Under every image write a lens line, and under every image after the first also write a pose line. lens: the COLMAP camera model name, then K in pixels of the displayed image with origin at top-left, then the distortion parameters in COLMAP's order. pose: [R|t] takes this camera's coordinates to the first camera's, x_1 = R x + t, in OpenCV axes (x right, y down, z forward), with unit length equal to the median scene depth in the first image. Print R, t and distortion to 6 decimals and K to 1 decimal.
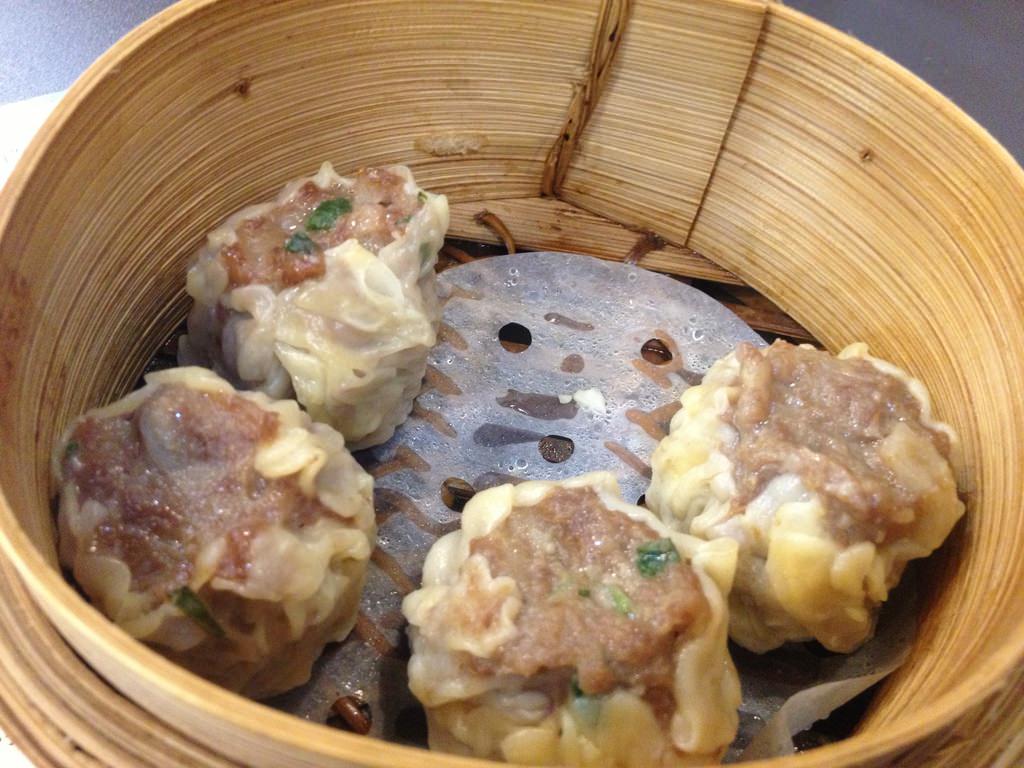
lens RADIAL K [[976.5, 0, 514.8], [0, 976.5, 391.6], [0, 0, 1]] dist [0.097256, 0.000000]
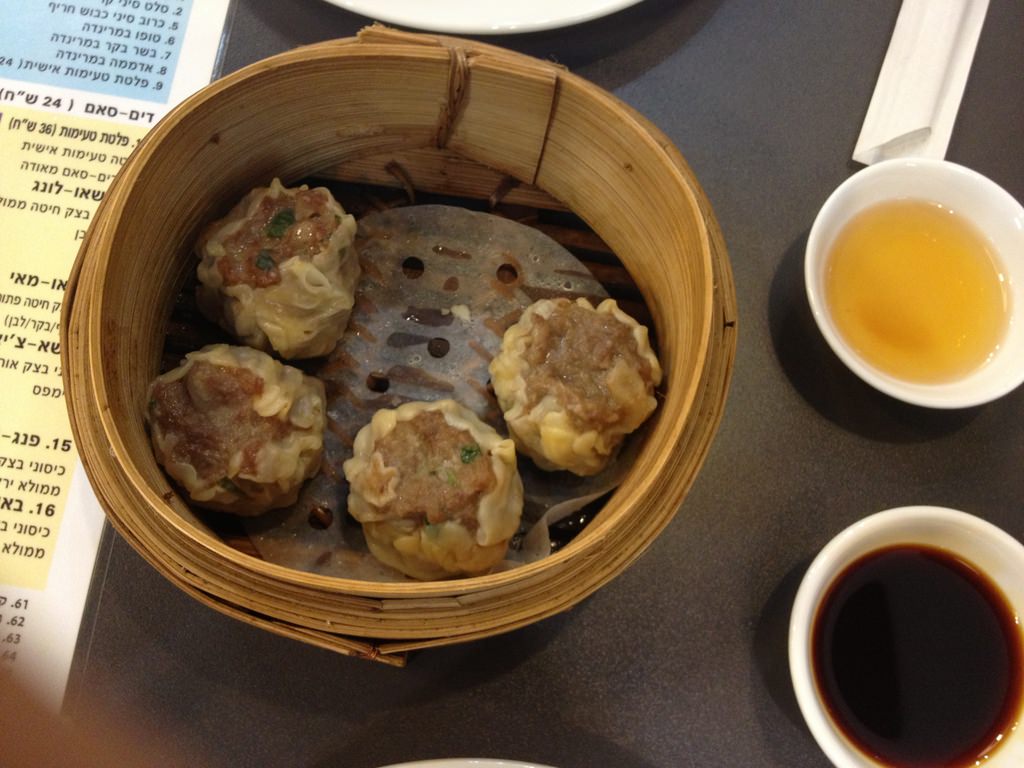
lens RADIAL K [[976.5, 0, 515.5], [0, 976.5, 380.9], [0, 0, 1]] dist [0.097256, 0.000000]
pose [[0.999736, -0.021902, -0.006994, 0.220069], [0.022965, 0.936878, 0.348902, -0.552683], [-0.001090, -0.348971, 0.937133, -0.646505]]
